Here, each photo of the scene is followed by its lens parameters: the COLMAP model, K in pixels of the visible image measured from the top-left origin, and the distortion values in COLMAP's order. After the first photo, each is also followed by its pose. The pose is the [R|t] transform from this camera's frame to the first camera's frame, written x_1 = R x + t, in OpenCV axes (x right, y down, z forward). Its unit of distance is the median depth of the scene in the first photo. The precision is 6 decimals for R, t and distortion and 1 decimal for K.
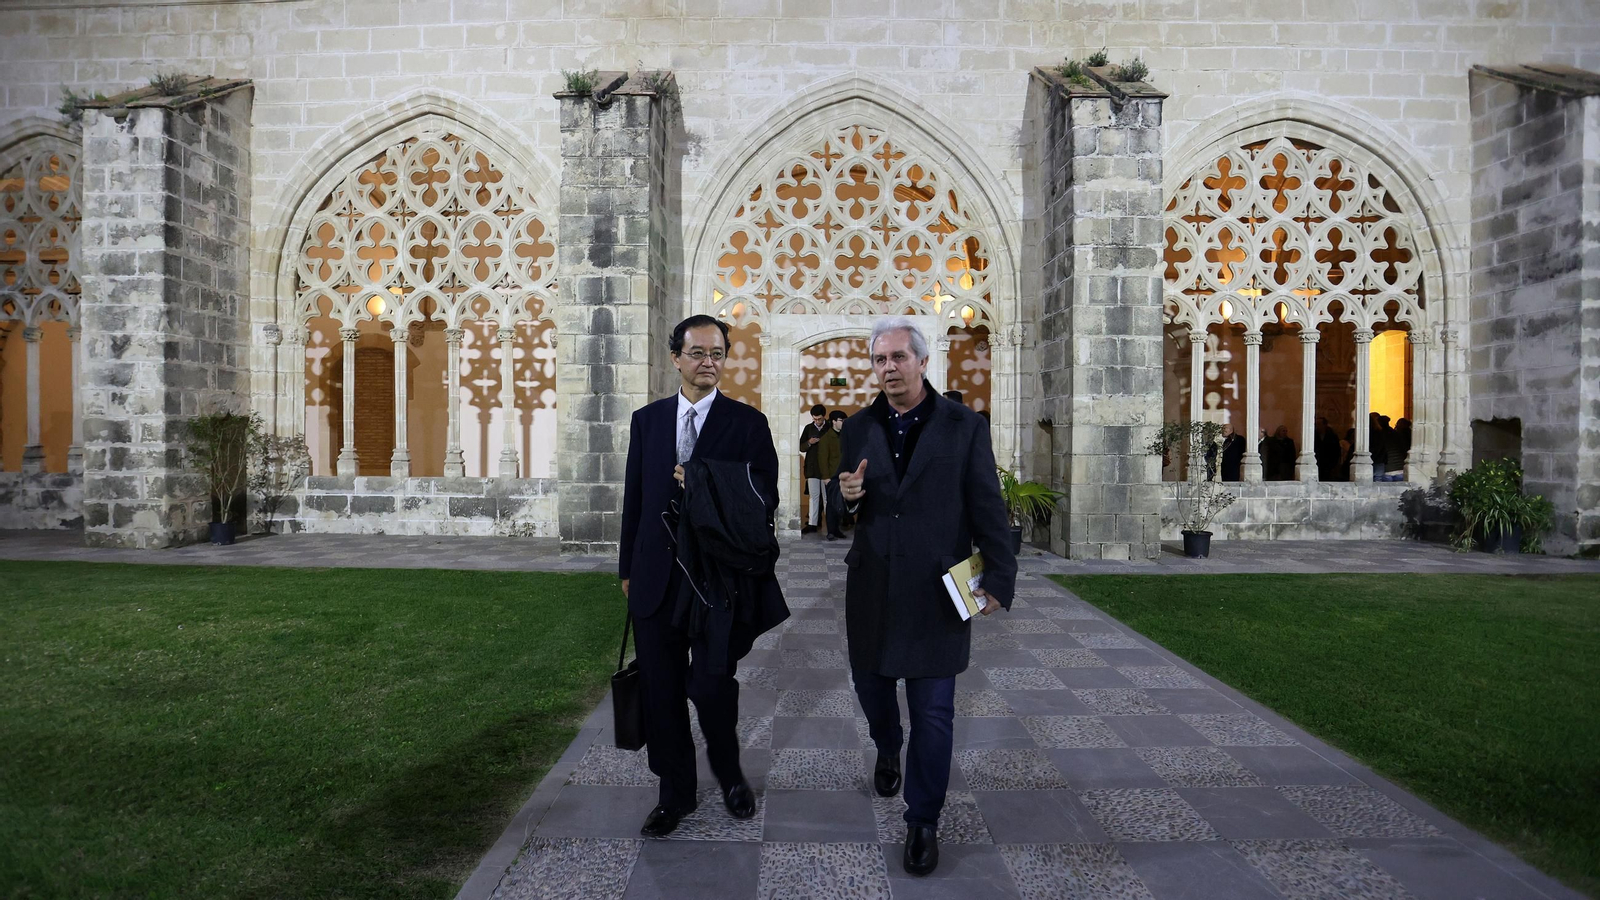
lens RADIAL K [[823.0, 0, 797.8], [0, 823.0, 434.7], [0, 0, 1]] dist [-0.050239, 0.004702]
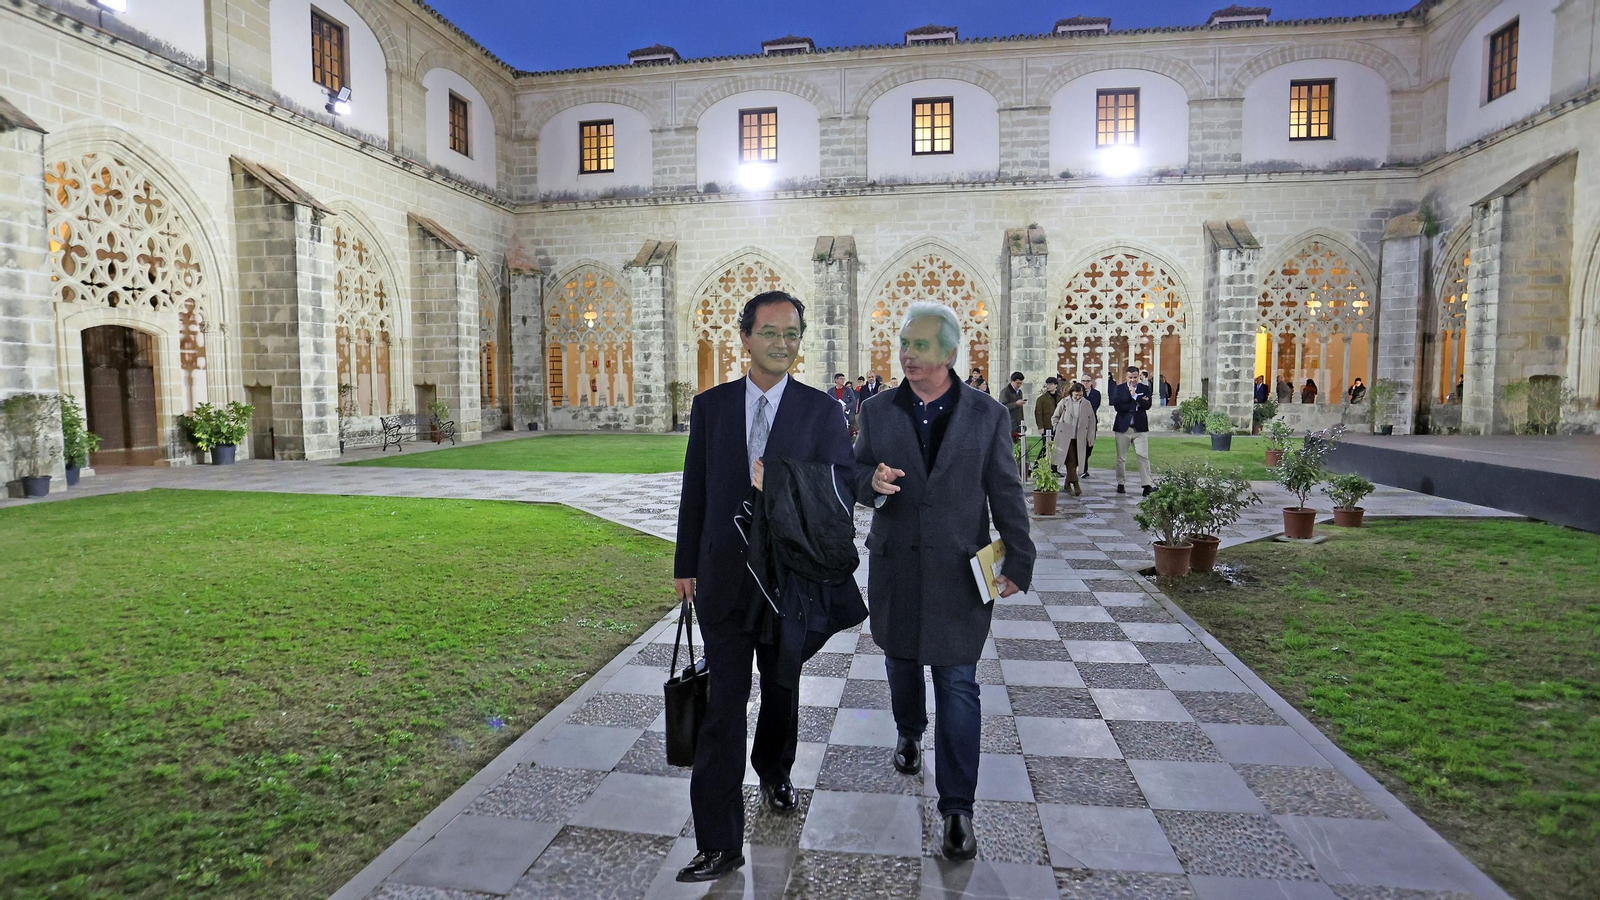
lens RADIAL K [[823.0, 0, 793.4], [0, 823.0, 448.0], [0, 0, 1]] dist [-0.050239, 0.004702]
pose [[0.987678, 0.000761, -0.156496, 0.051803], [0.012028, 0.996661, 0.080757, -0.019872], [0.156035, -0.081645, 0.984372, -1.450222]]
